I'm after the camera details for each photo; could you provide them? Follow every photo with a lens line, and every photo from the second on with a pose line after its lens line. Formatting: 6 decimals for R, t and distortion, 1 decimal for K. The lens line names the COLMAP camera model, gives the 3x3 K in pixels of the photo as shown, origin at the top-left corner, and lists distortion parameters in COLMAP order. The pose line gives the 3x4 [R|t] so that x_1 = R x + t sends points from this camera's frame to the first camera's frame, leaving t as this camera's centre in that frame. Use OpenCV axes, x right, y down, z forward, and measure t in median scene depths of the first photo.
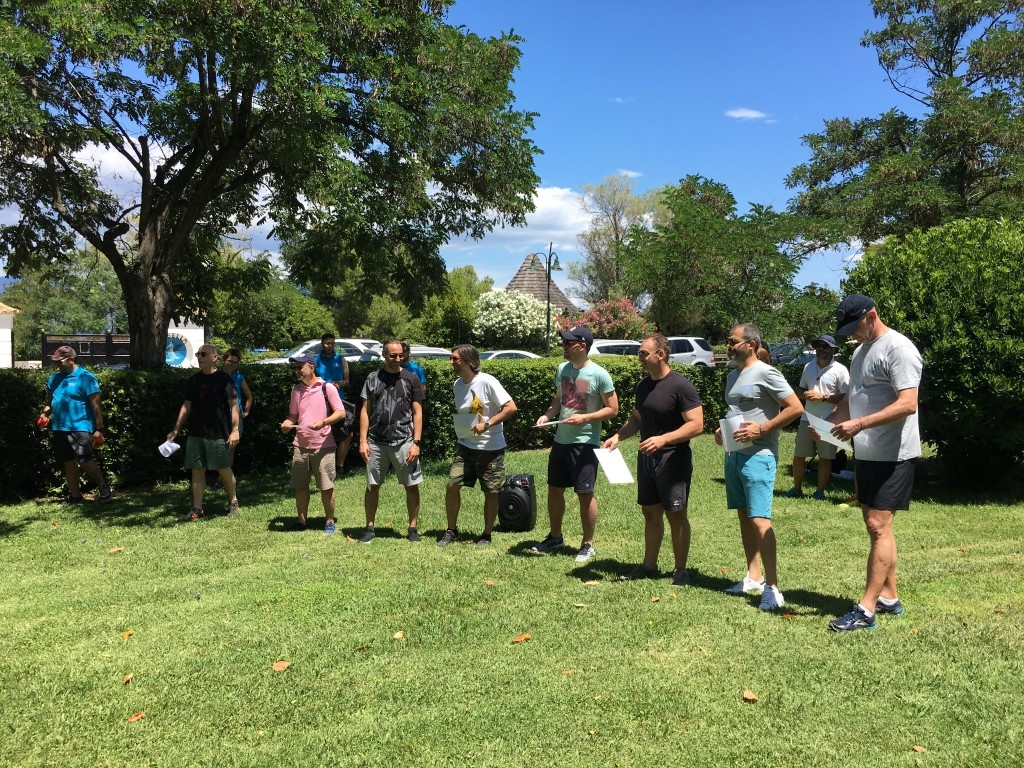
lens RADIAL K [[855.1, 0, 512.0], [0, 855.1, 384.0], [0, 0, 1]] dist [0.059102, -0.086798]
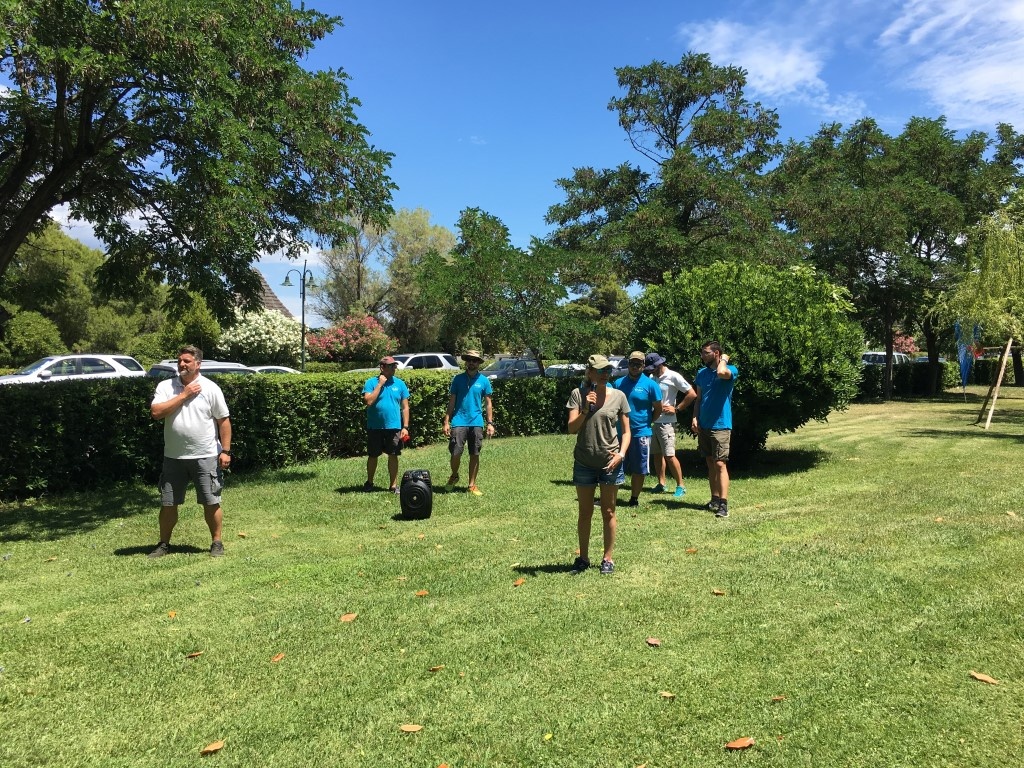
lens RADIAL K [[855.1, 0, 512.0], [0, 855.1, 384.0], [0, 0, 1]] dist [0.059102, -0.086798]
pose [[0.941321, -0.010548, 0.337347, -0.126787], [0.017239, 0.999709, -0.016846, 0.005531], [-0.337072, 0.021673, 0.941229, -0.065495]]
